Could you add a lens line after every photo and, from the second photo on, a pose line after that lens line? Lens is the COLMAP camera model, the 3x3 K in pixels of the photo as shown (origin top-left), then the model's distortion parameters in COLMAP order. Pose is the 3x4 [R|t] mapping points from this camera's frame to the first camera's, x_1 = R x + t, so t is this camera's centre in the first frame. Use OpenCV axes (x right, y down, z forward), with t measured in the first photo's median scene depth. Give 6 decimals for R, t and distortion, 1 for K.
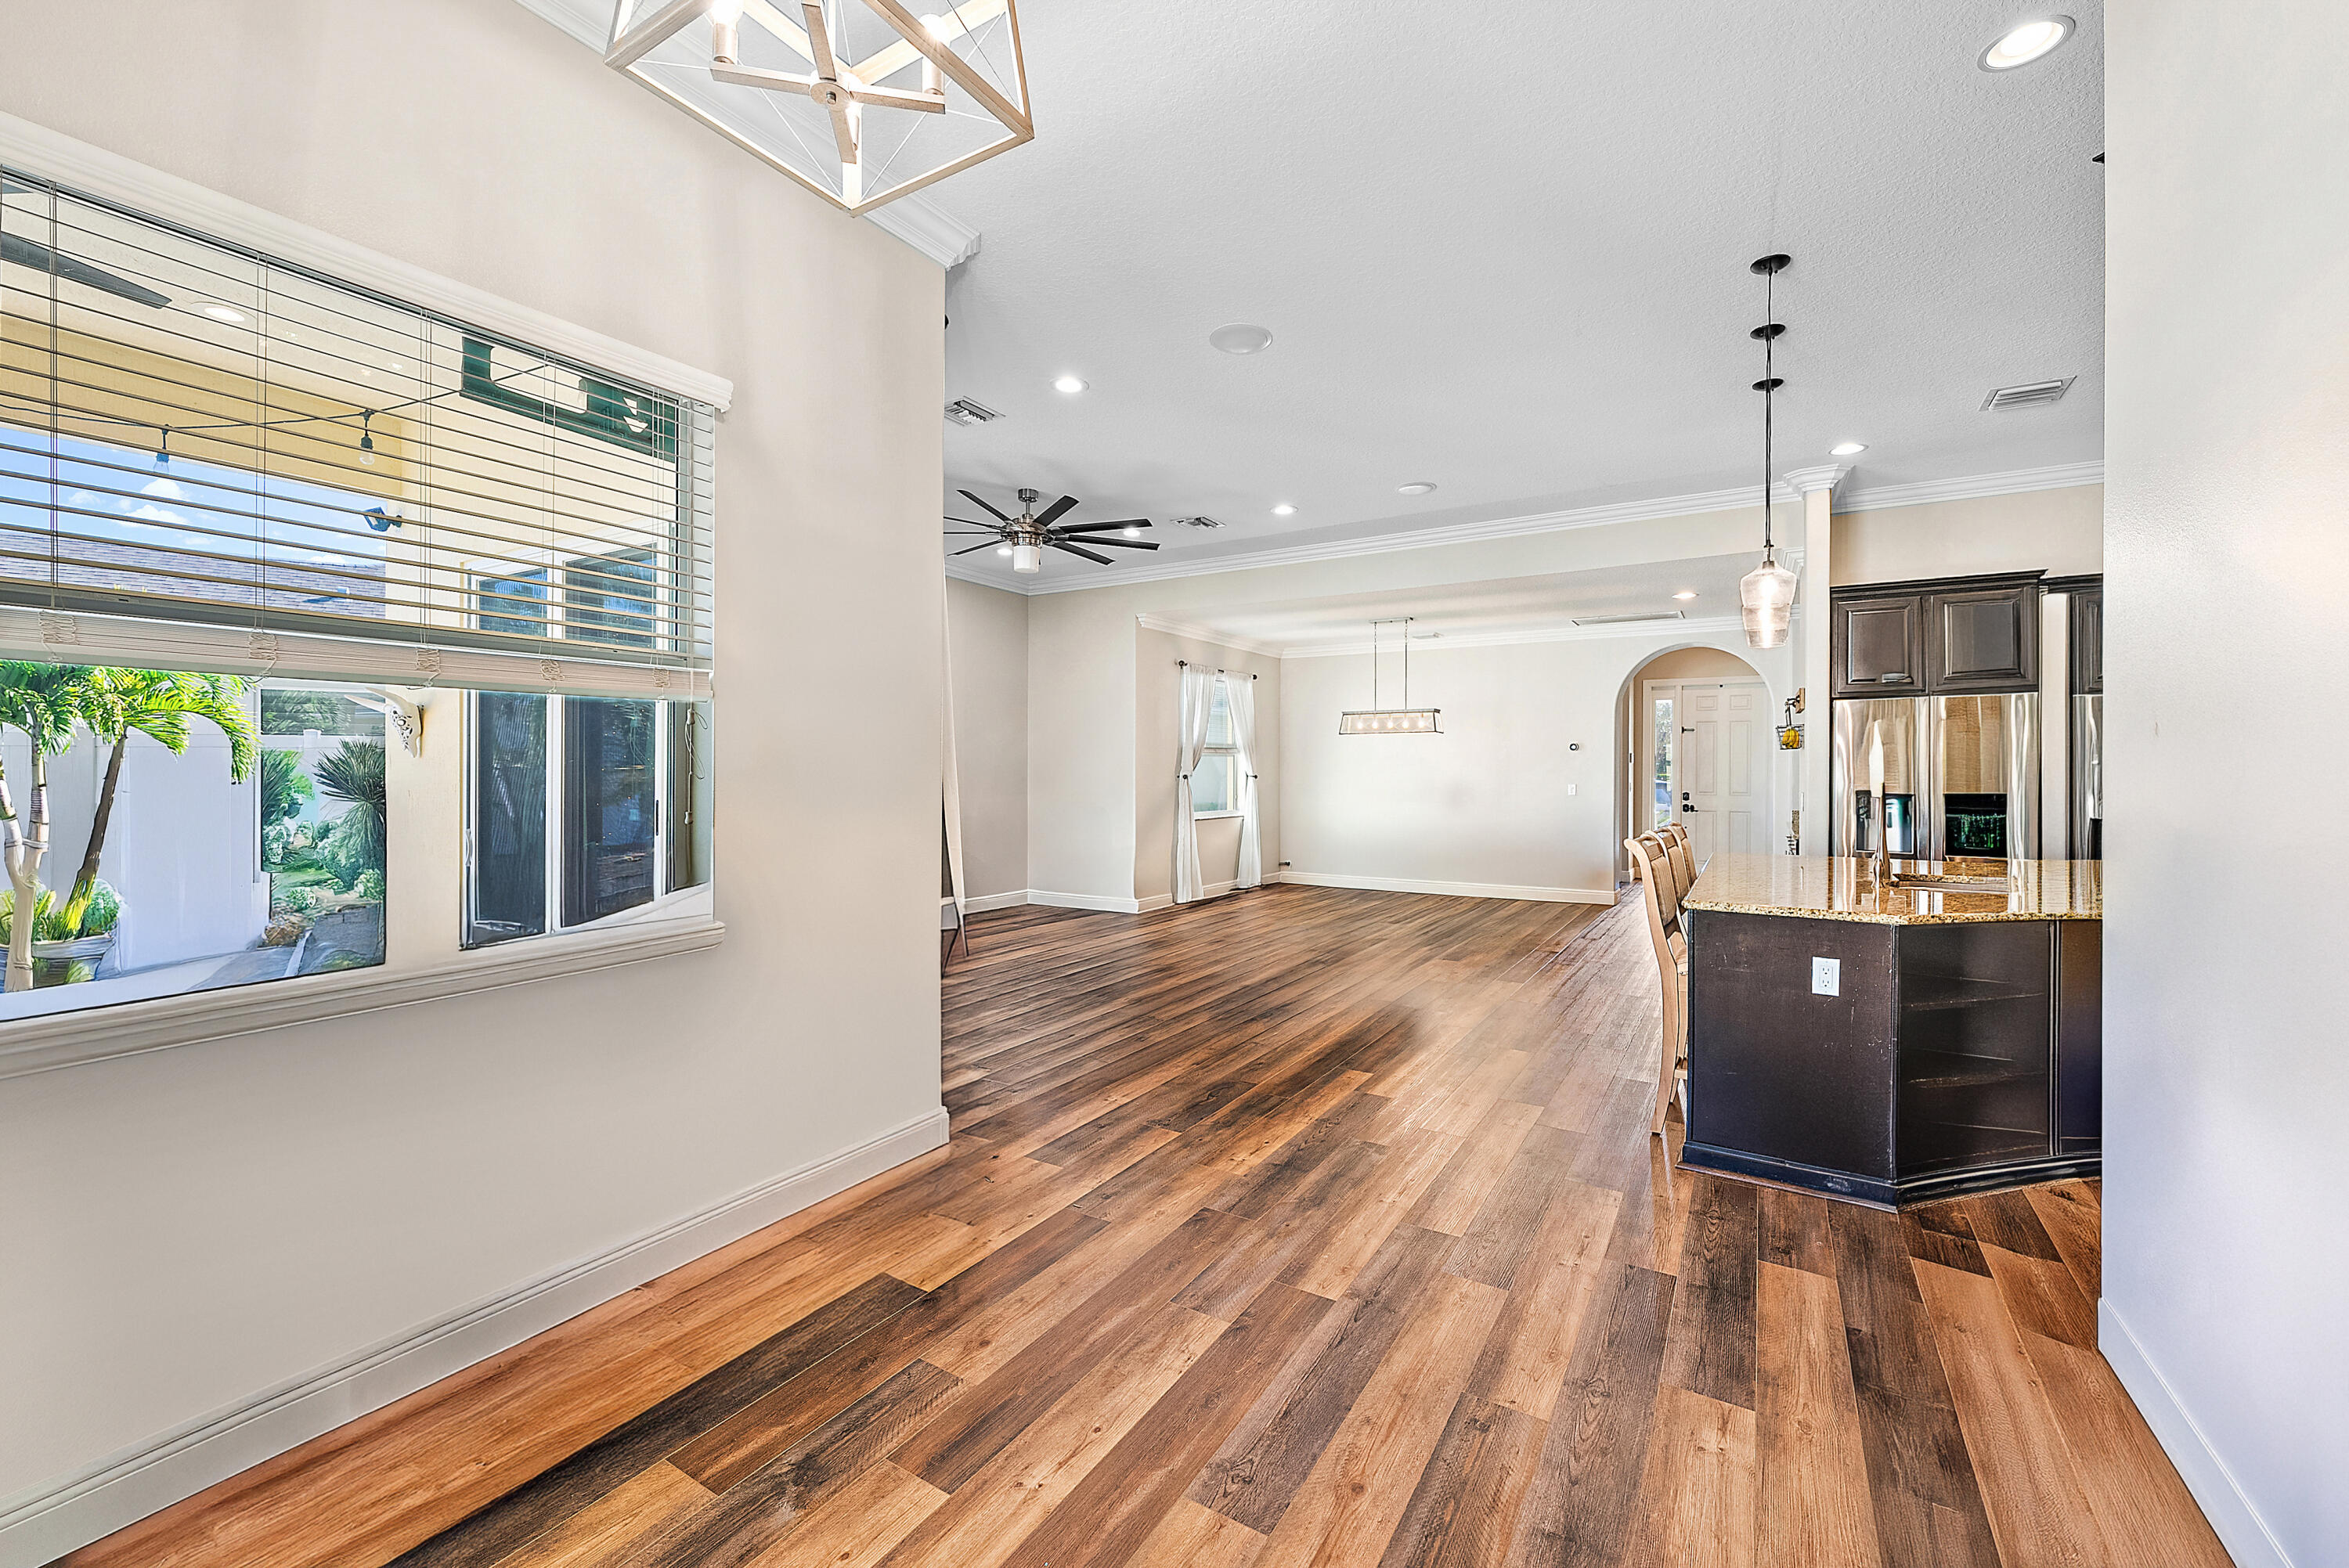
lens RADIAL K [[969.0, 0, 1219.1], [0, 969.0, 781.6], [0, 0, 1]] dist [0.000559, -0.000205]
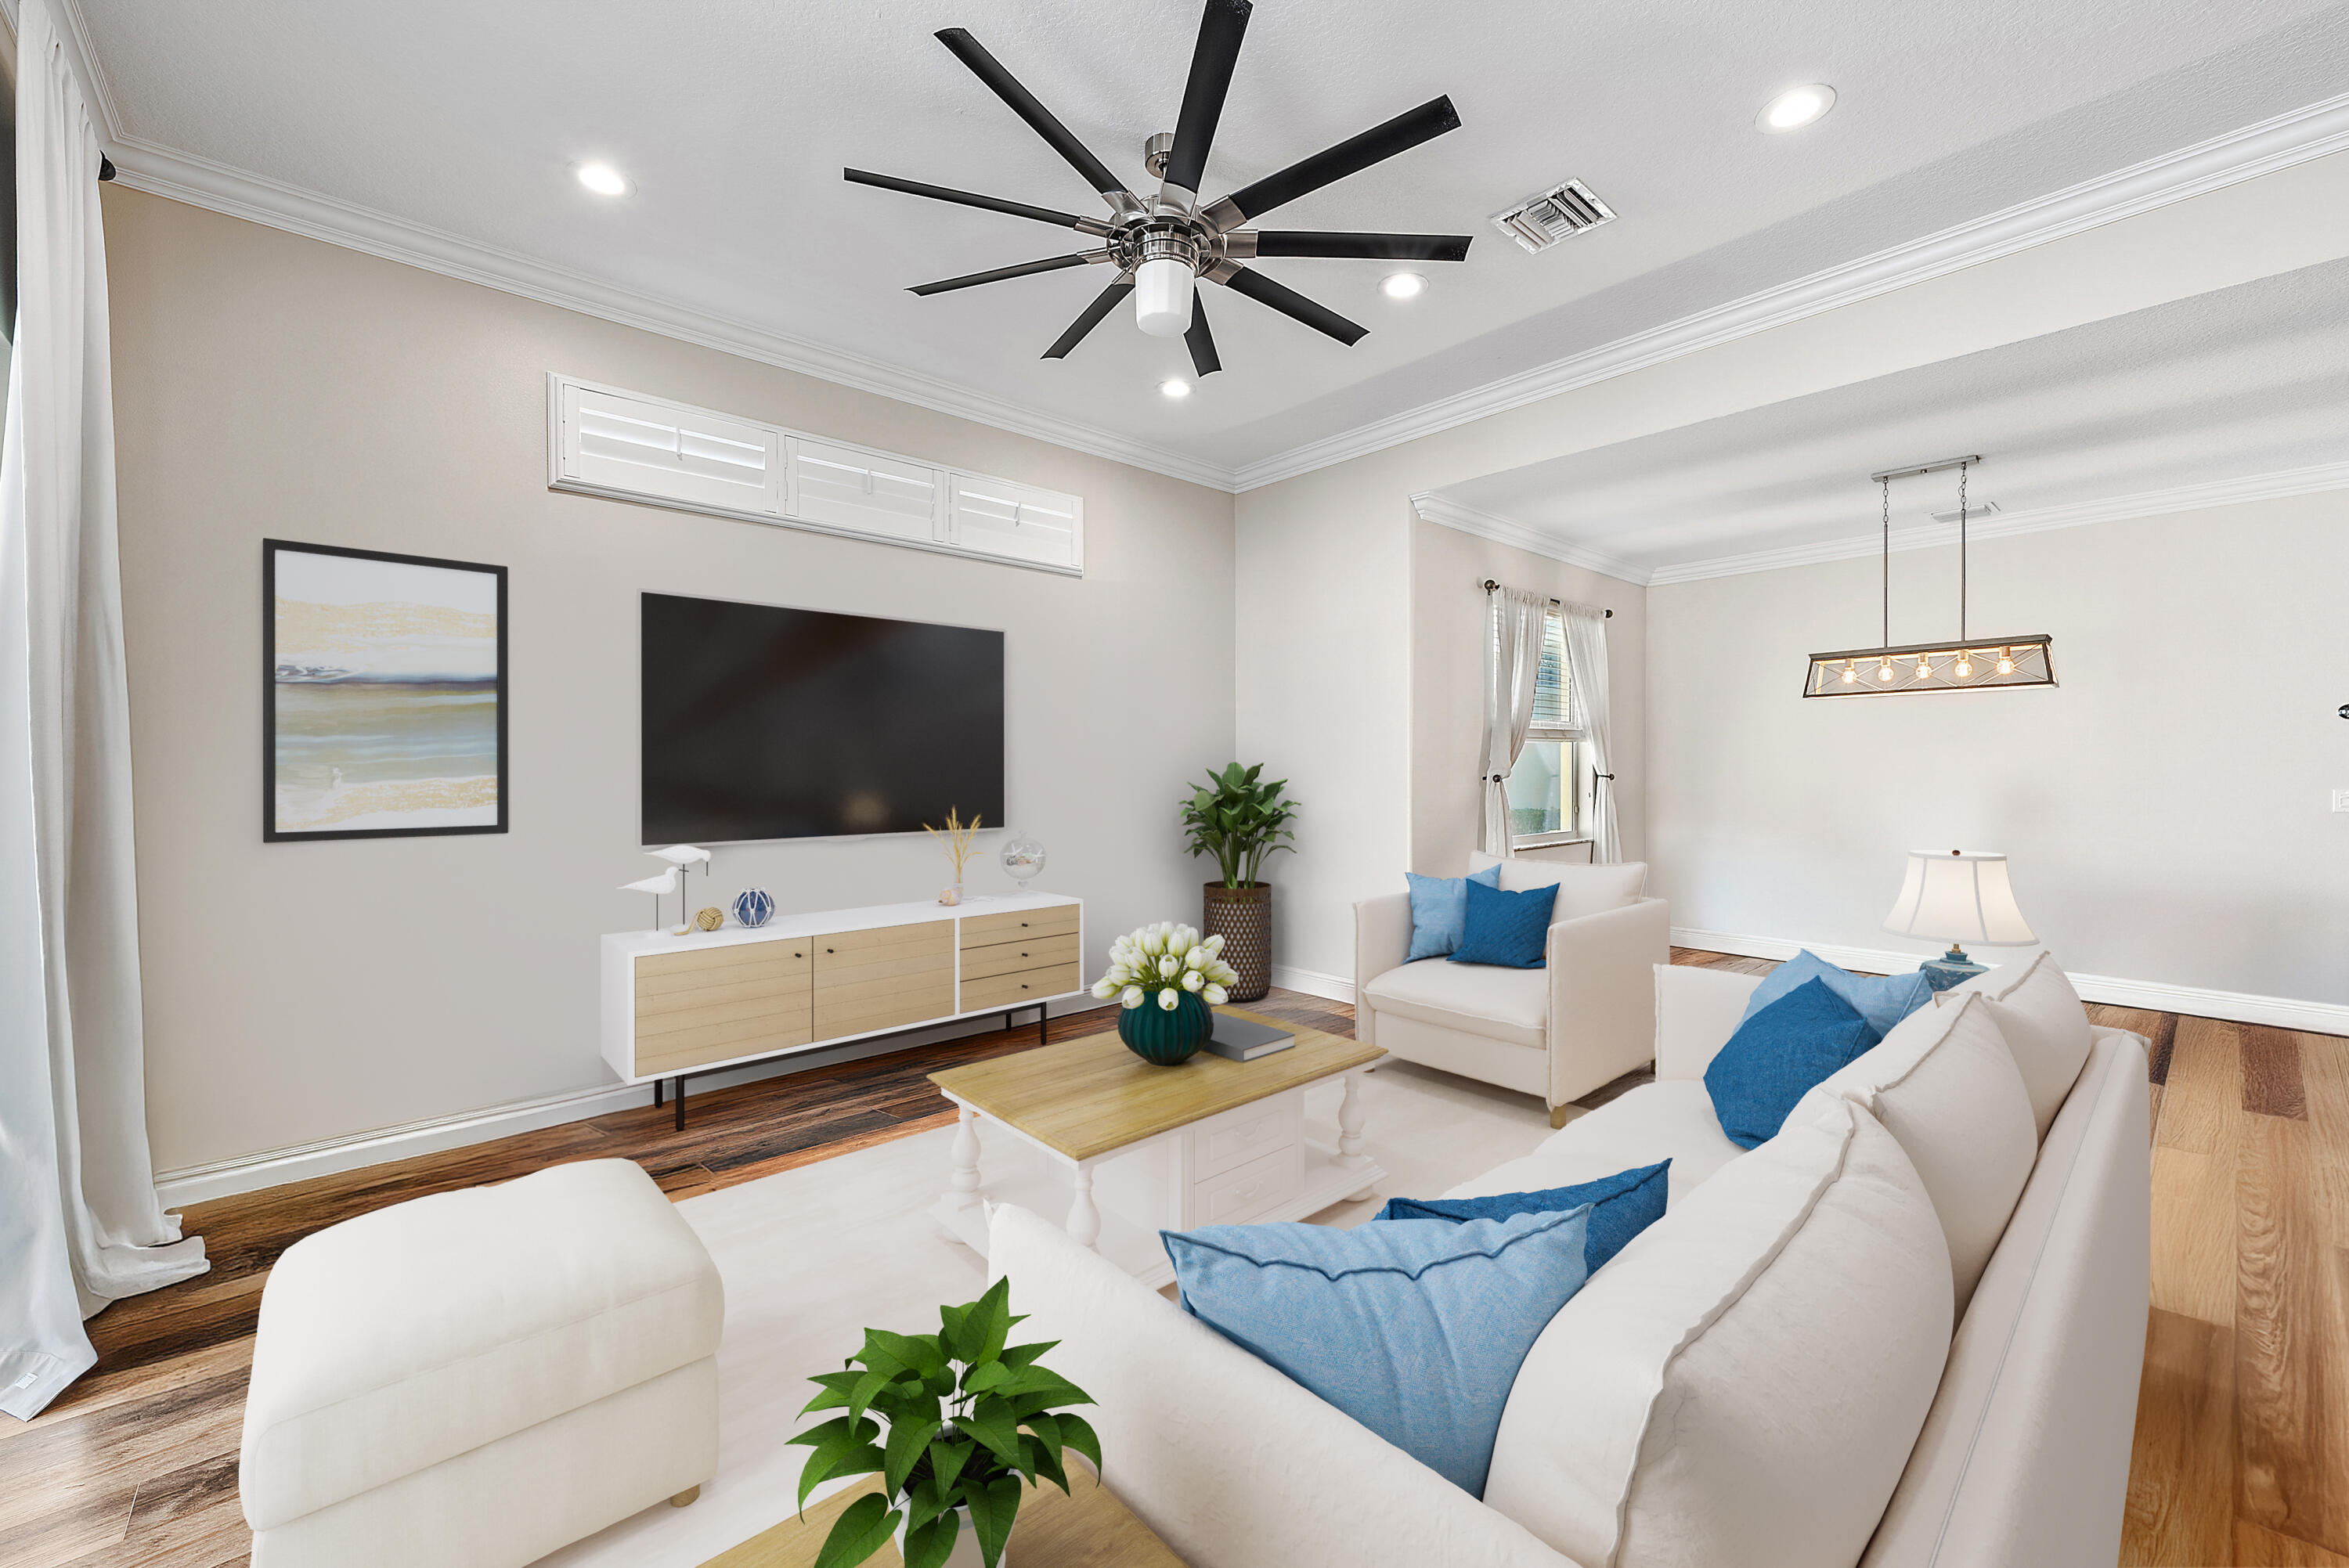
lens RADIAL K [[937.6, 0, 1169.7], [0, 937.6, 775.3], [0, 0, 1]] dist [-0.001032, -0.000188]
pose [[0.945860, -0.005154, -0.324535, -0.043418], [0.002787, 0.999966, -0.007756, -0.002980], [0.324564, 0.006432, 0.945842, 0.451189]]
